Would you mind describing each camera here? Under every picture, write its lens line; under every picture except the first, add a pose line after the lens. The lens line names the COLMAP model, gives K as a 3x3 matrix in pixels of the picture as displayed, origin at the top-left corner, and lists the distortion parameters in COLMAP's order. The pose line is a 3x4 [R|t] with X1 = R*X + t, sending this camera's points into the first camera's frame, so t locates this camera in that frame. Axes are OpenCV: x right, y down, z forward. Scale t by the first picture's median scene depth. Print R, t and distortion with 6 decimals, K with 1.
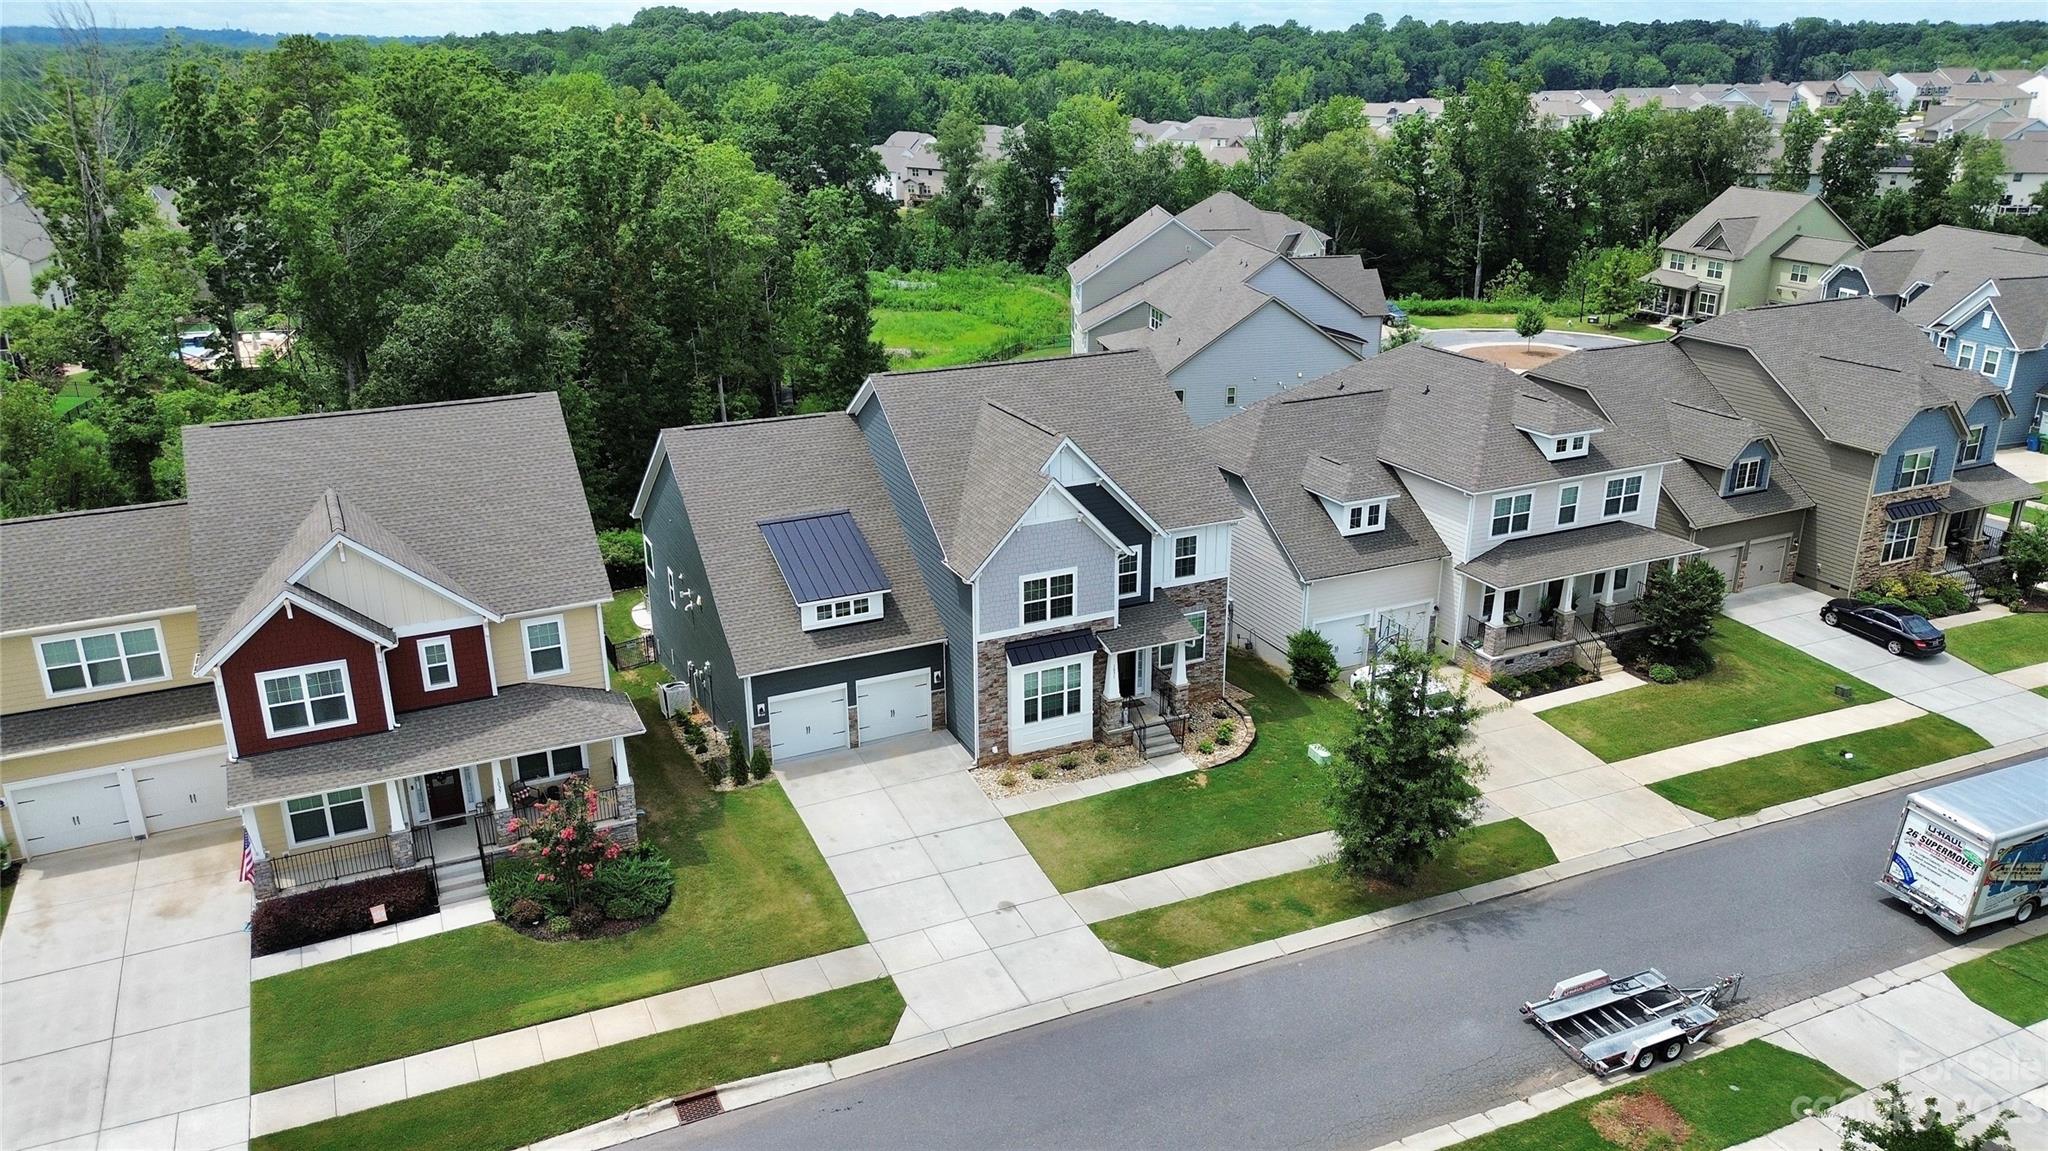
lens RADIAL K [[1446.6, 0, 1024.0], [0, 1446.6, 575.5], [0, 0, 1]] dist [0.061749, -0.063820]
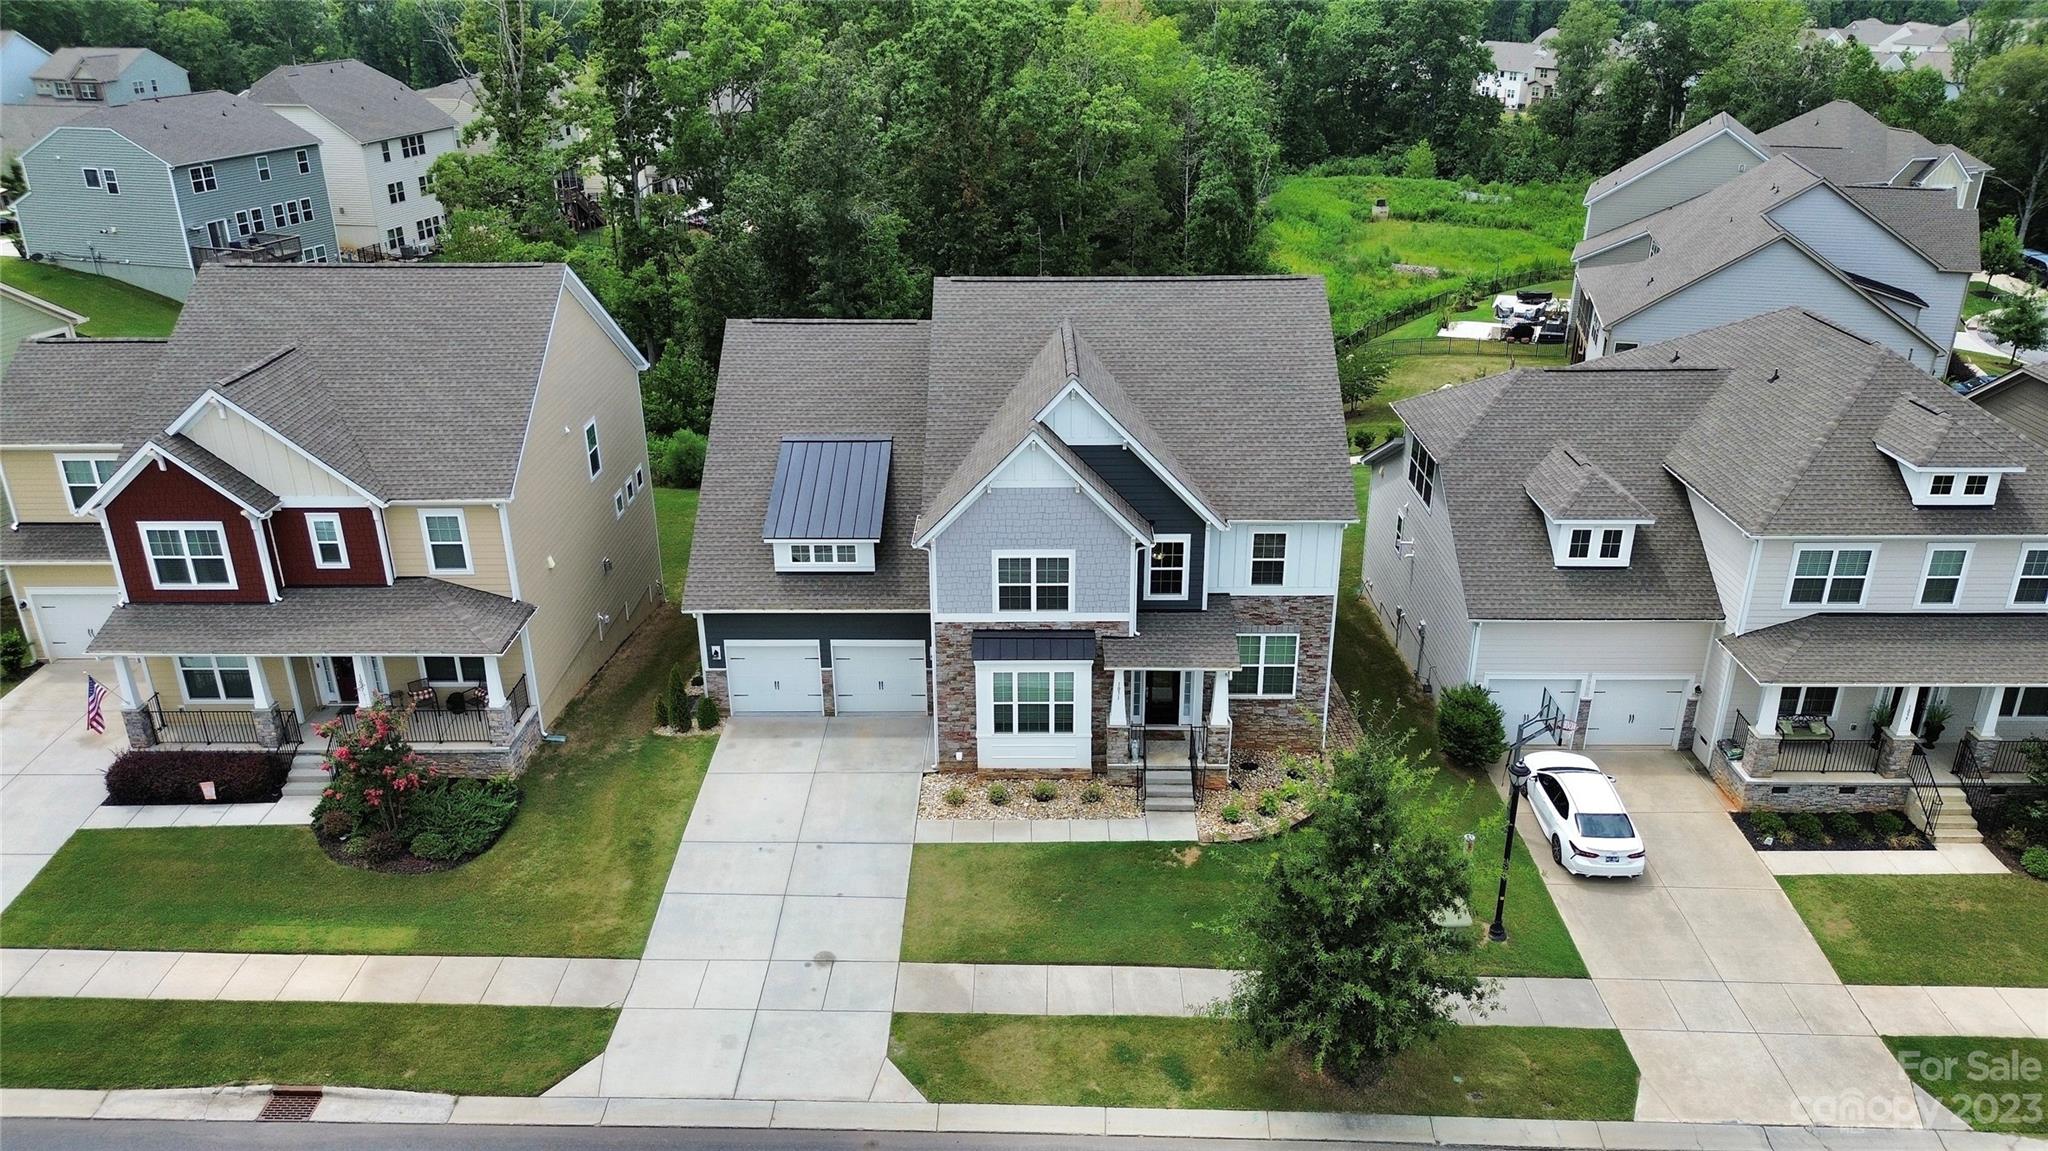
lens RADIAL K [[1446.6, 0, 1024.0], [0, 1446.6, 575.5], [0, 0, 1]] dist [0.061749, -0.063820]
pose [[0.901177, 0.171379, -0.398131, 0.317673], [-0.146740, 0.984905, 0.091813, -0.058607], [0.407856, -0.024319, 0.912722, 0.279127]]
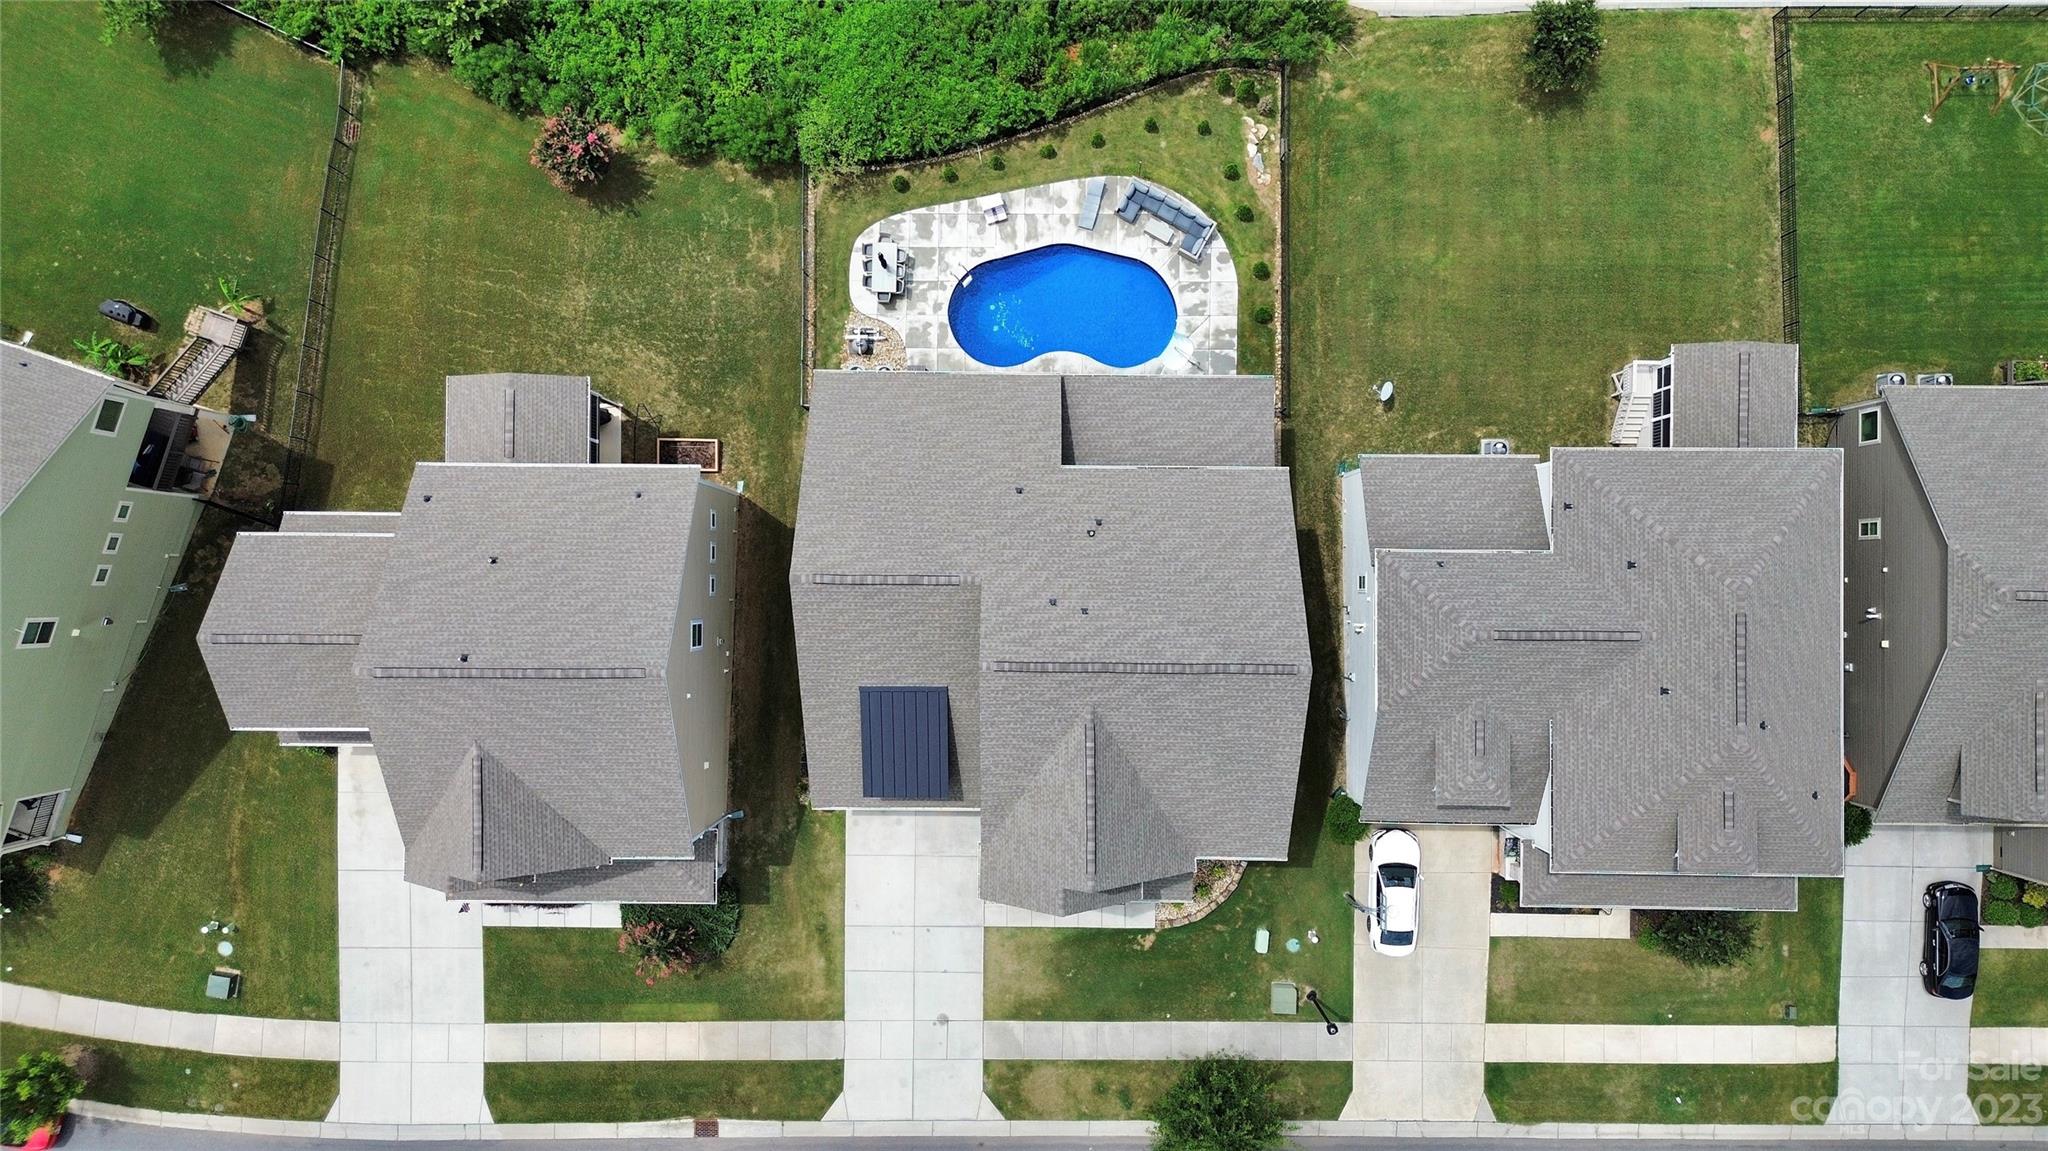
lens RADIAL K [[1446.6, 0, 1024.0], [0, 1446.6, 575.5], [0, 0, 1]] dist [0.061749, -0.063820]
pose [[0.902907, 0.429665, -0.012071, -0.098419], [-0.146305, 0.333612, 0.931288, -1.134481], [0.404169, -0.839101, 0.364083, 0.755082]]
